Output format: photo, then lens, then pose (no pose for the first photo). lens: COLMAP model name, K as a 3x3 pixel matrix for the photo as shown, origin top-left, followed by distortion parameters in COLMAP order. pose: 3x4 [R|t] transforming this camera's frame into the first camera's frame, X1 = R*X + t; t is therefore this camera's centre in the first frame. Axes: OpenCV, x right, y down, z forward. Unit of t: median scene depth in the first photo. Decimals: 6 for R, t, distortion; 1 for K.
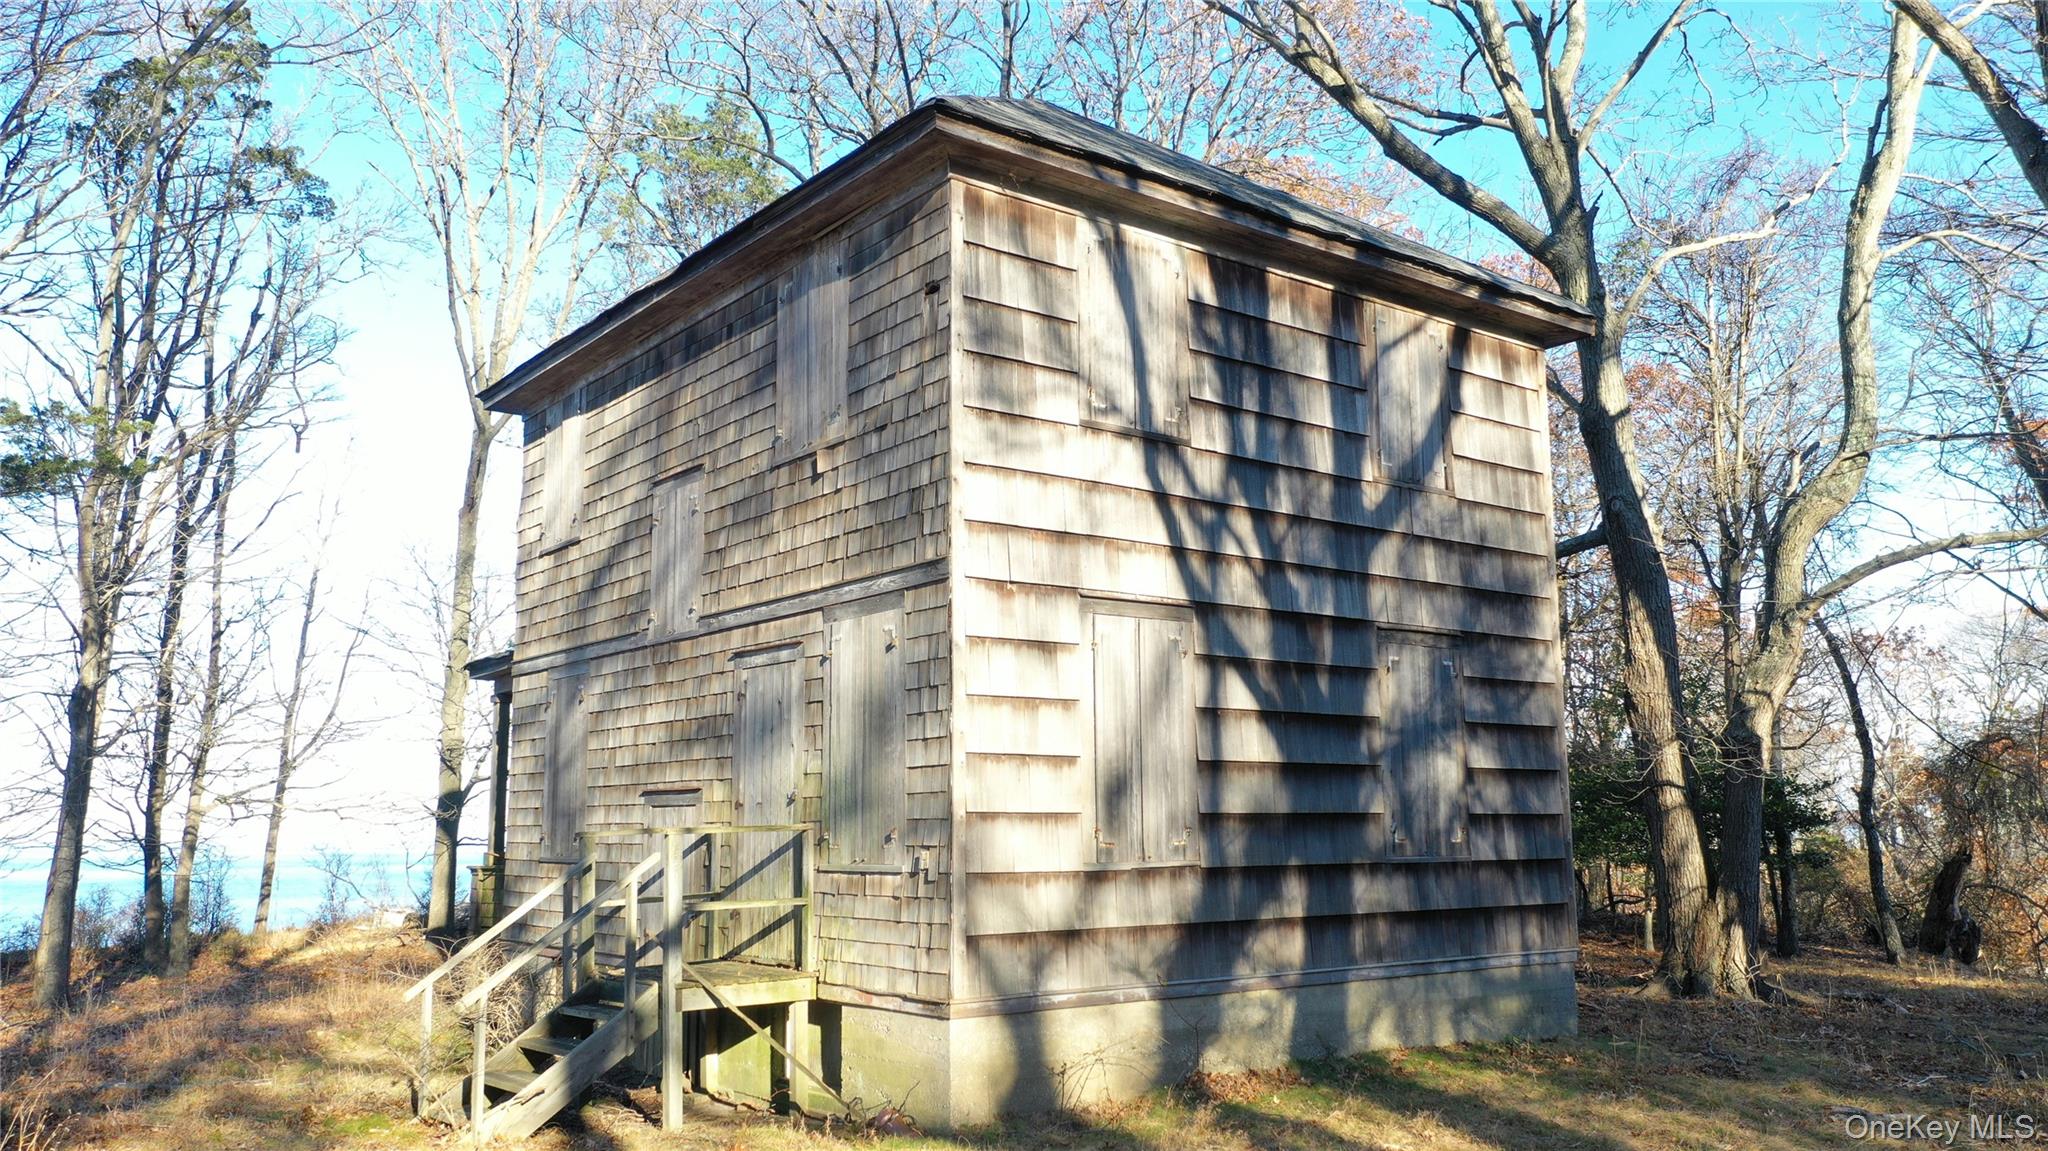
lens RADIAL K [[1592.3, 0, 1014.2], [0, 1592.3, 577.5], [0, 0, 1]] dist [-0.012282, -0.005591]
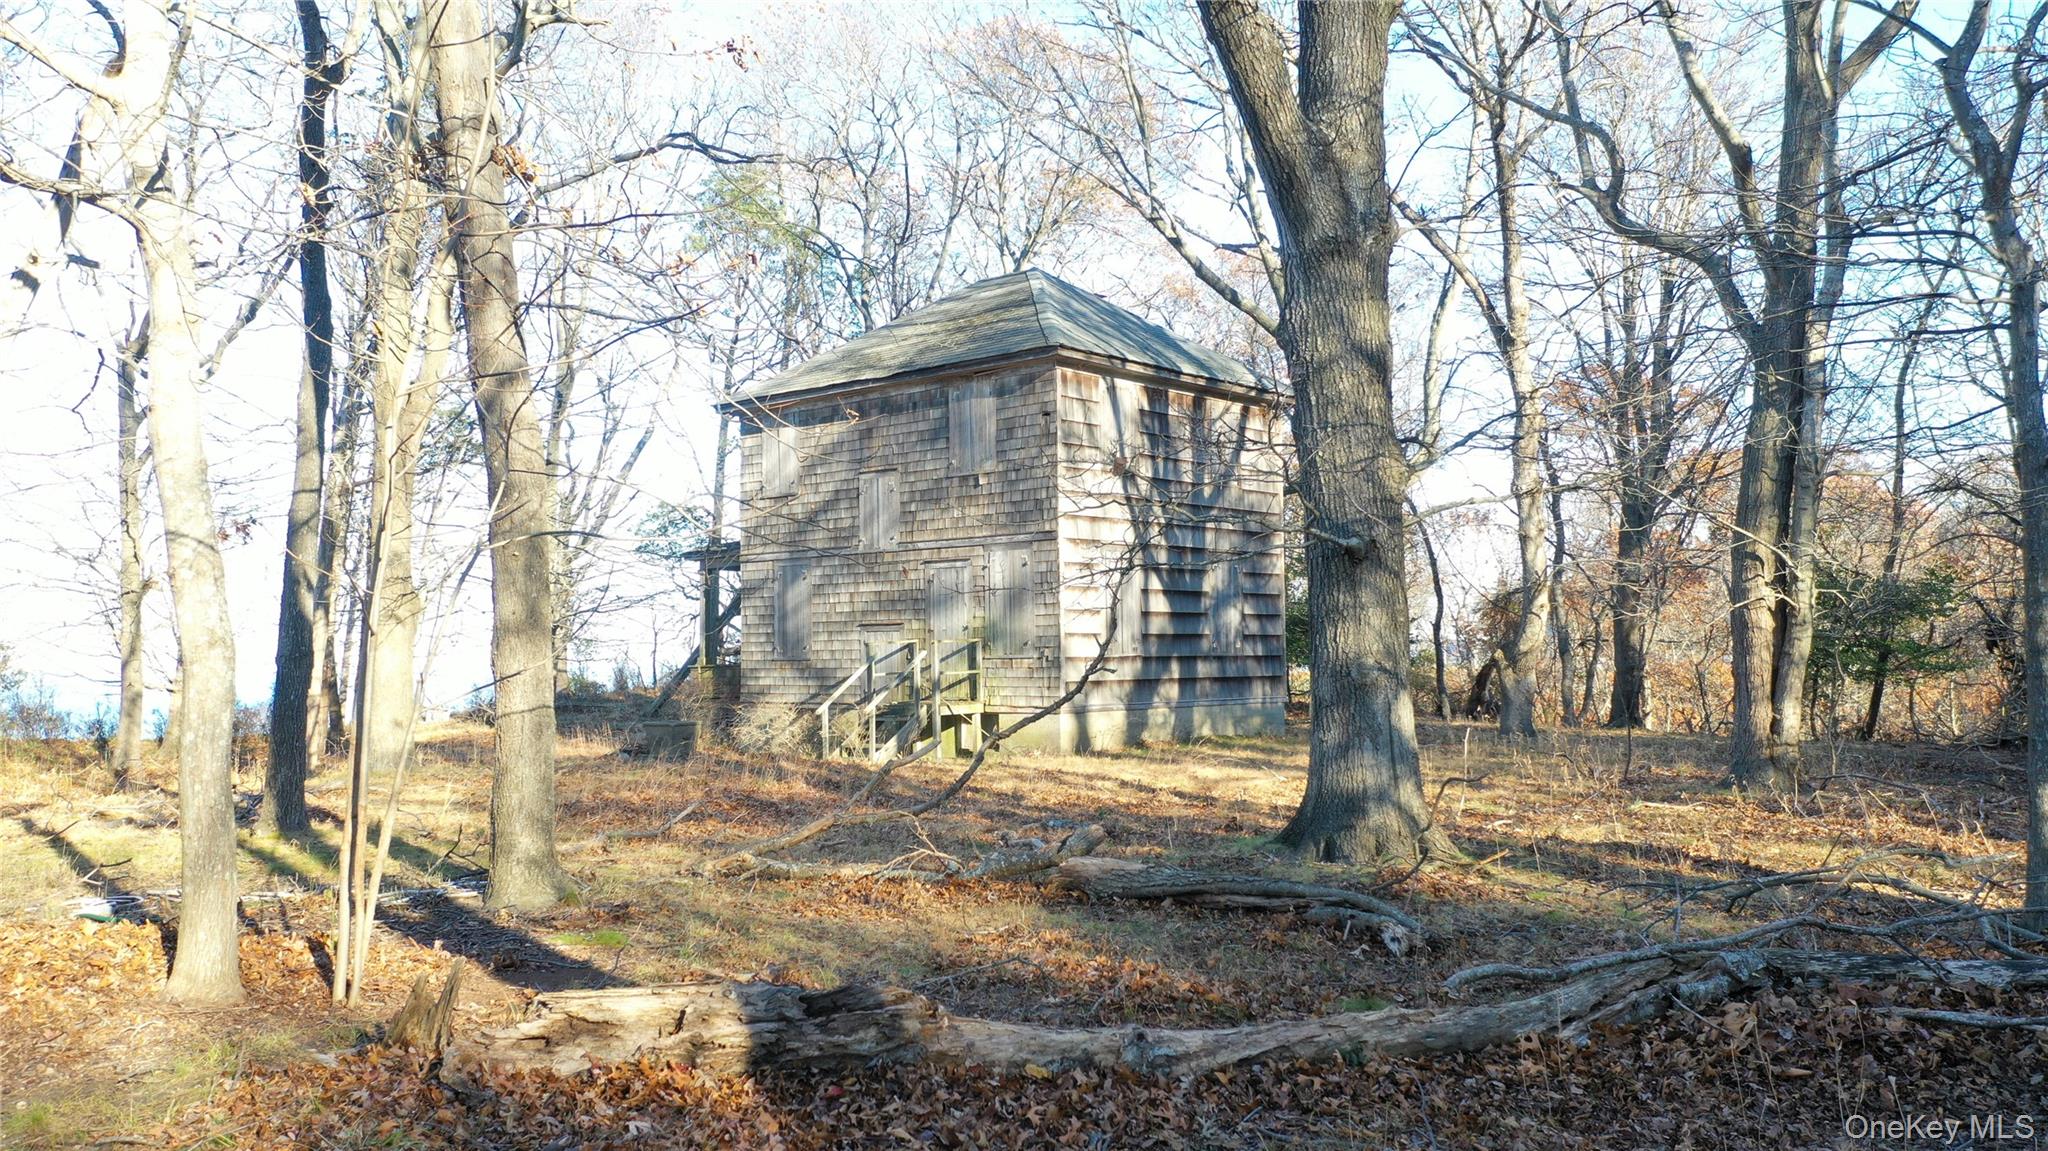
lens RADIAL K [[1592.3, 0, 1014.2], [0, 1592.3, 577.5], [0, 0, 1]] dist [-0.012282, -0.005591]
pose [[0.980633, 0.005139, 0.195785, -0.499107], [-0.025726, 0.994374, 0.102755, -0.162425], [-0.194156, -0.105802, 0.975248, -1.182083]]
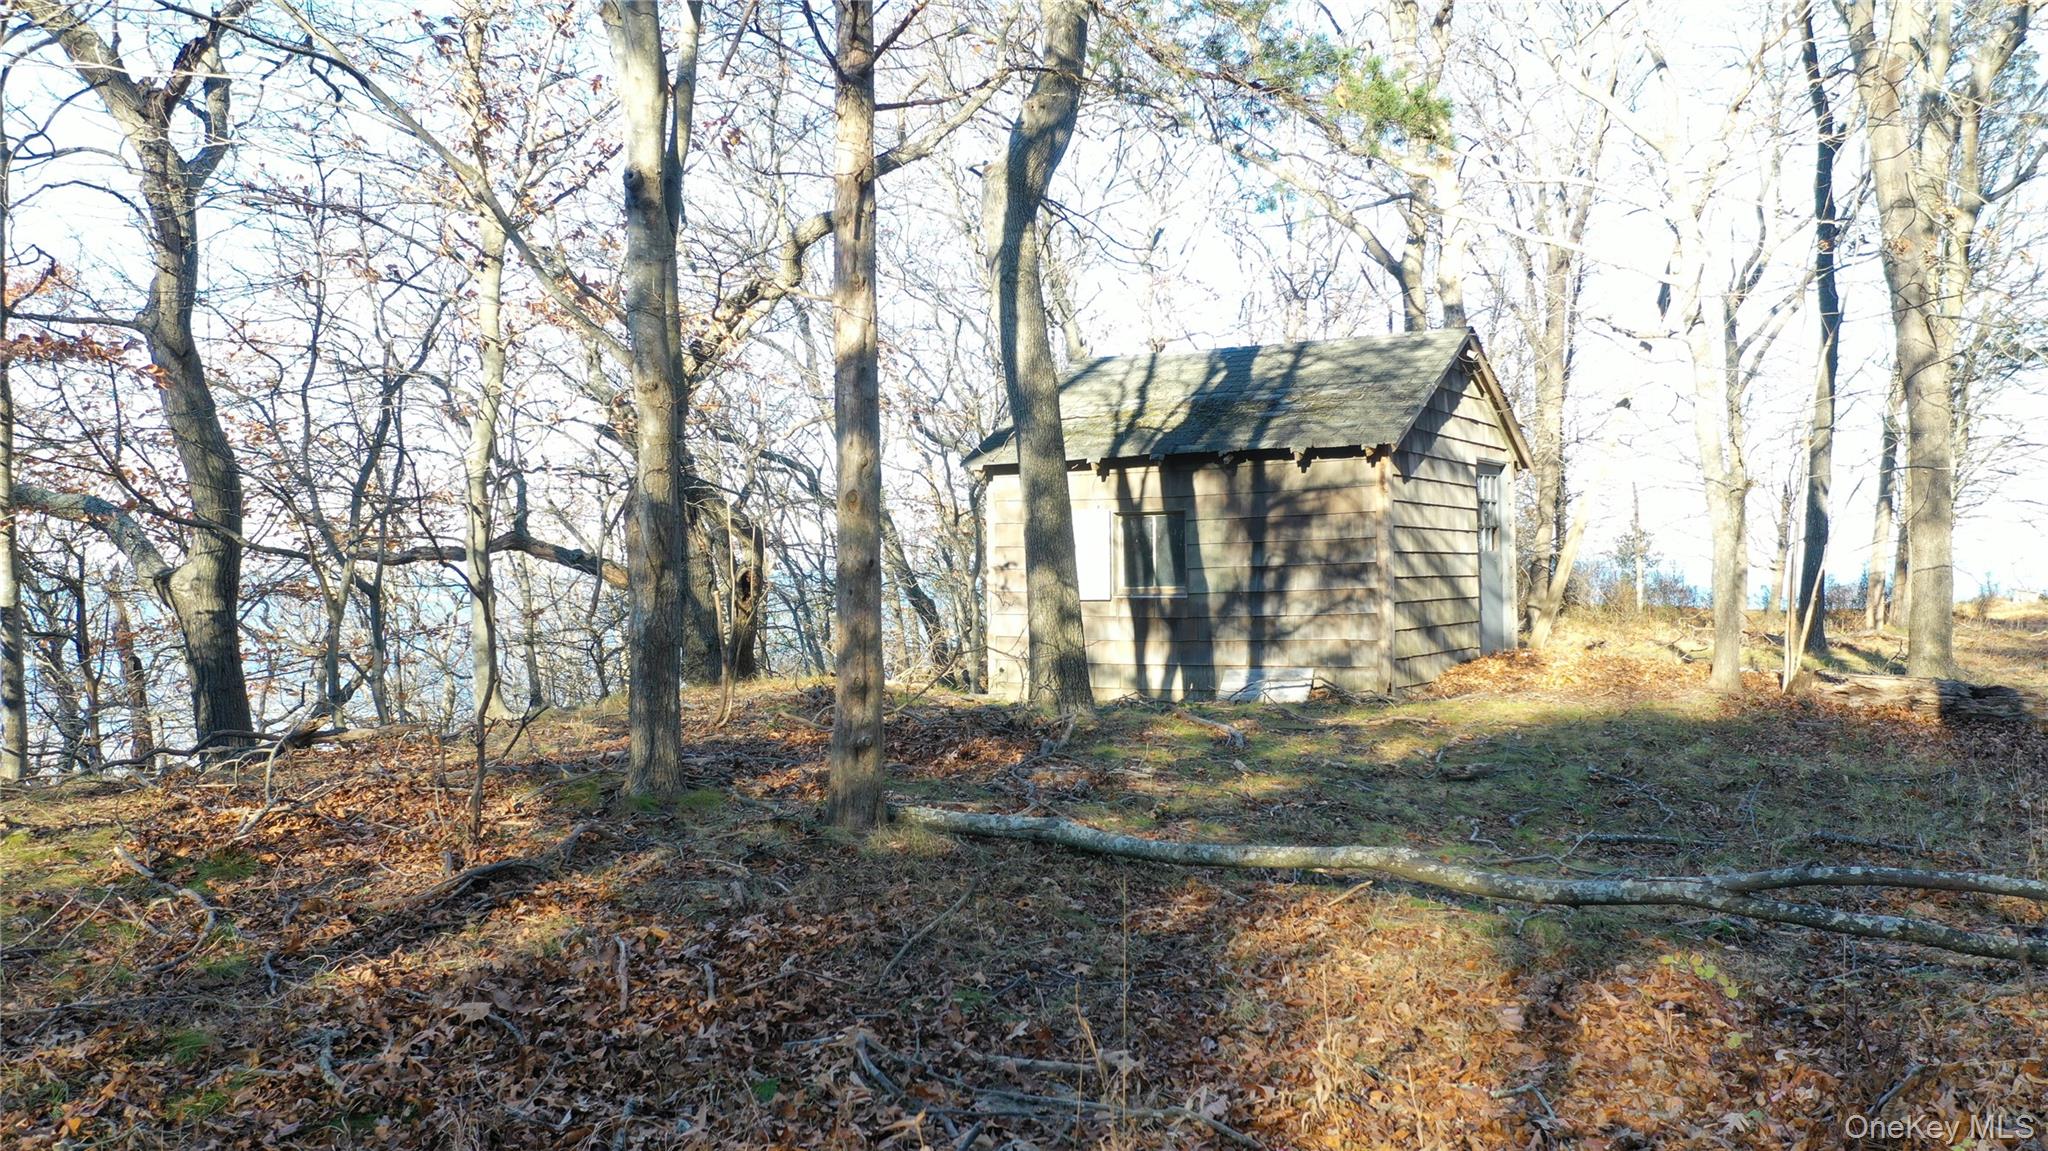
lens RADIAL K [[1592.3, 0, 1014.2], [0, 1592.3, 577.5], [0, 0, 1]] dist [-0.012282, -0.005591]
pose [[0.730692, 0.009156, -0.682645, 0.341214], [0.109364, 0.985427, 0.130279, -0.457867], [0.673890, -0.169850, 0.719043, -3.246865]]
